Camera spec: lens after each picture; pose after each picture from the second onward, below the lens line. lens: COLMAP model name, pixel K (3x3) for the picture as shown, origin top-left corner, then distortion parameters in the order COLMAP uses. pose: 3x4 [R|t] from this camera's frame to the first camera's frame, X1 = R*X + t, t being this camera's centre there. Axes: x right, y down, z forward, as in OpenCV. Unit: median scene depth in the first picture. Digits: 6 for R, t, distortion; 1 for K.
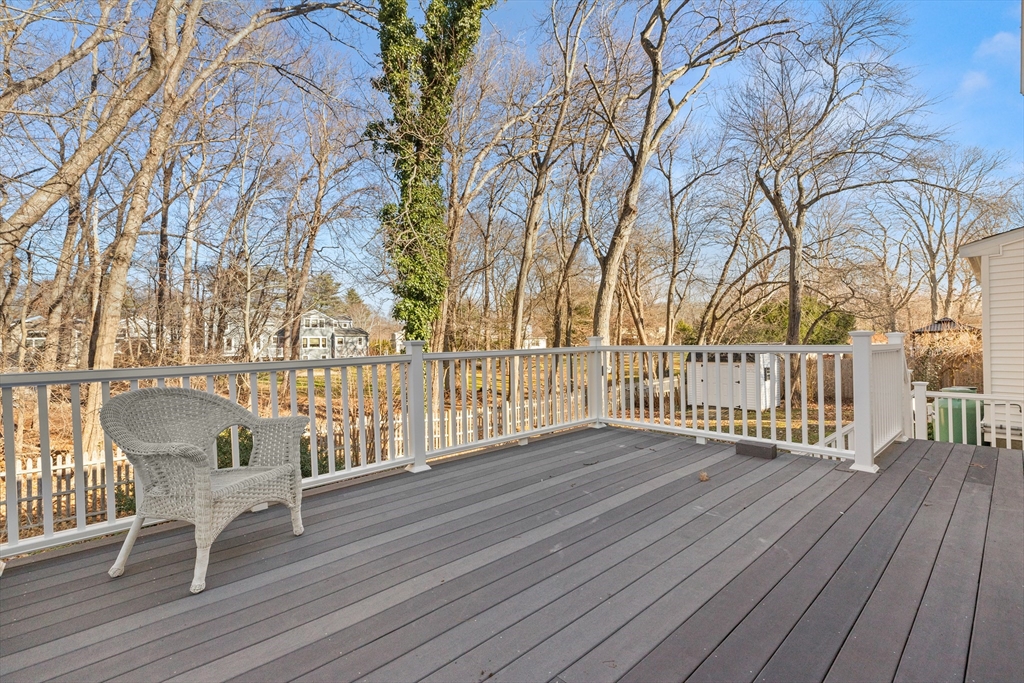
lens RADIAL K [[470.1, 0, 510.9], [0, 470.1, 342.4], [0, 0, 1]] dist [0.004761, 0.000366]
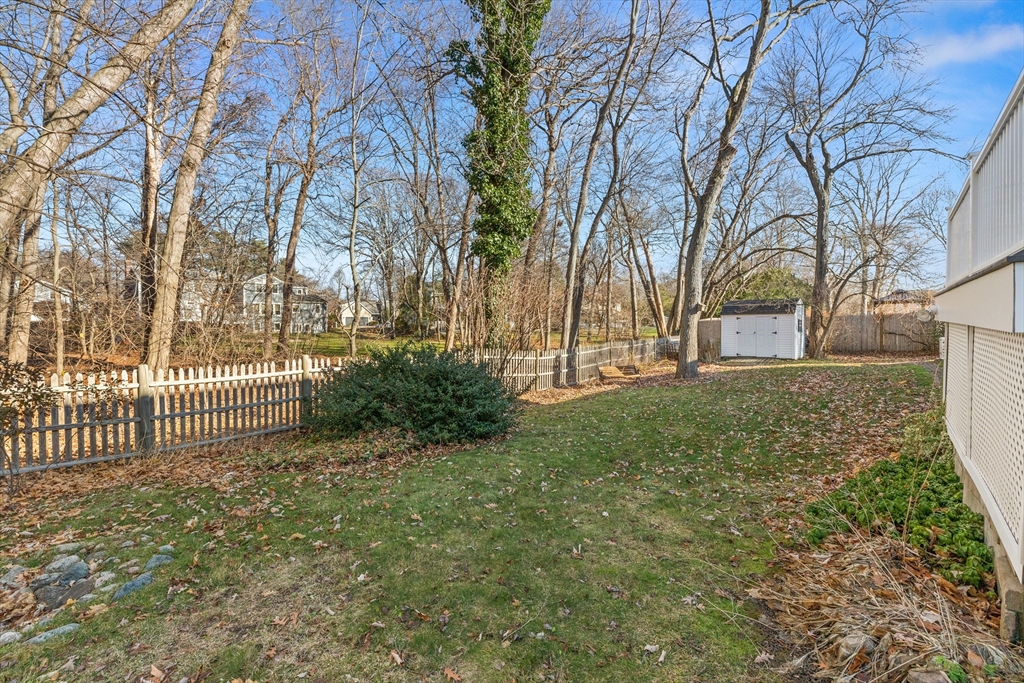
lens RADIAL K [[470.1, 0, 514.3], [0, 470.1, 342.1], [0, 0, 1]] dist [0.004761, 0.000366]
pose [[0.989105, 0.009874, 0.146880, -0.249553], [-0.015937, 0.999066, 0.040165, 0.071789], [-0.146346, -0.042068, 0.988339, 0.028563]]
